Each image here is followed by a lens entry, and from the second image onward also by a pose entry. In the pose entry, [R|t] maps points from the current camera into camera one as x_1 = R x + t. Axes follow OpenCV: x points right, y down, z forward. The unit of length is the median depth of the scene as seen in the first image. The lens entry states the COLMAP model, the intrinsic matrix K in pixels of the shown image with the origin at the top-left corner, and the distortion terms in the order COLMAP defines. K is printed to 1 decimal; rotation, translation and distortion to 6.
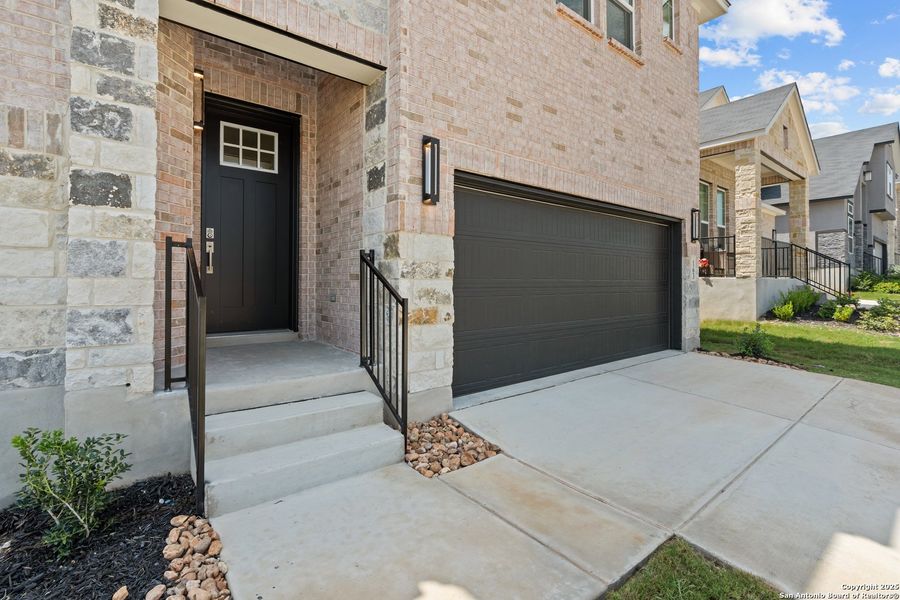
lens RADIAL K [[411.9, 0, 450.9], [0, 411.9, 280.6], [0, 0, 1]] dist [-0.012814, 0.004030]
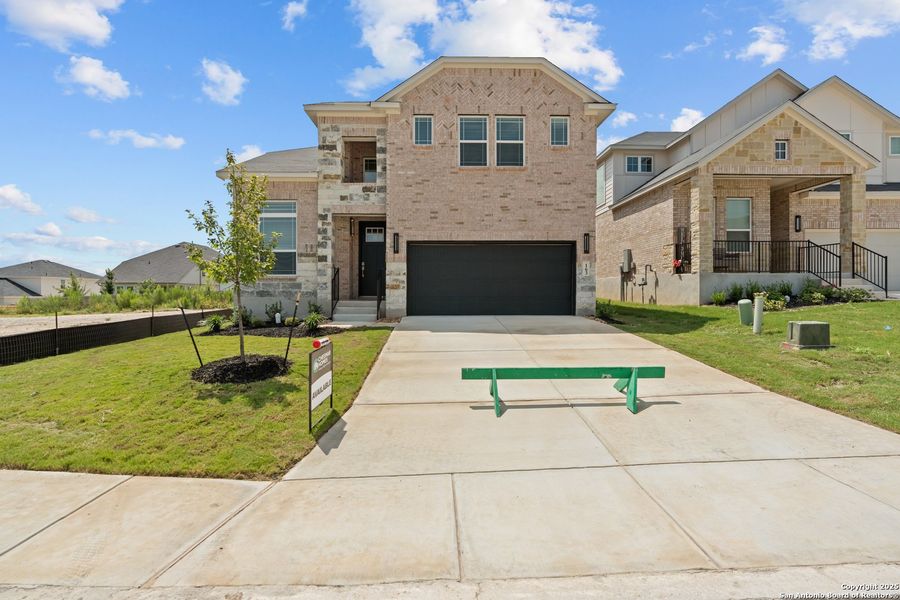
lens RADIAL K [[411.9, 0, 447.5], [0, 411.9, 296.7], [0, 0, 1]] dist [-0.012814, 0.004030]
pose [[0.801351, 0.001451, -0.598193, 2.148511], [0.005090, 0.999944, 0.009244, 0.129438], [0.598173, -0.010452, 0.801299, -1.350114]]
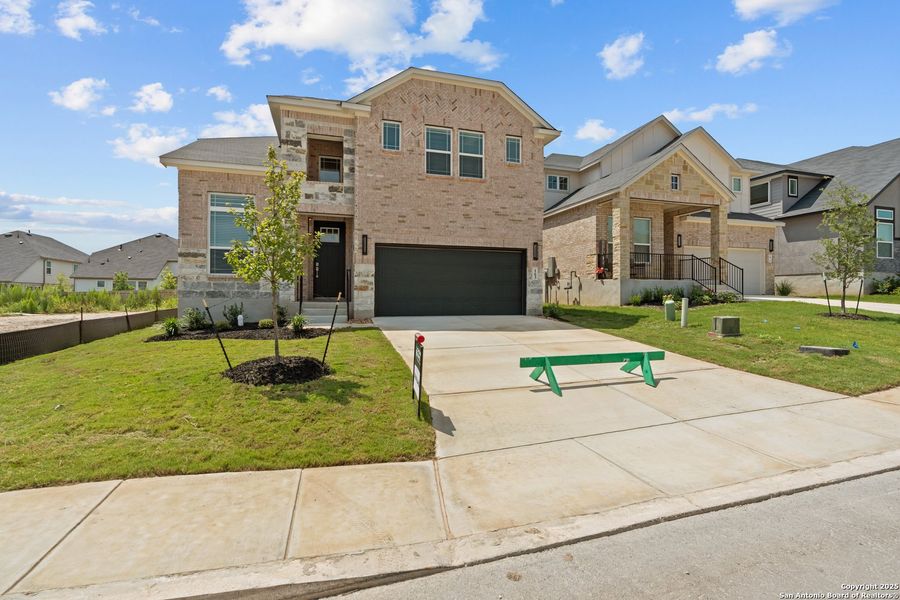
lens RADIAL K [[411.9, 0, 452.9], [0, 411.9, 296.5], [0, 0, 1]] dist [-0.012814, 0.004030]
pose [[0.934295, 0.000118, -0.356500, 1.713330], [0.000651, 0.999998, 0.002037, 0.139479], [0.356500, -0.002135, 0.934293, -1.776099]]
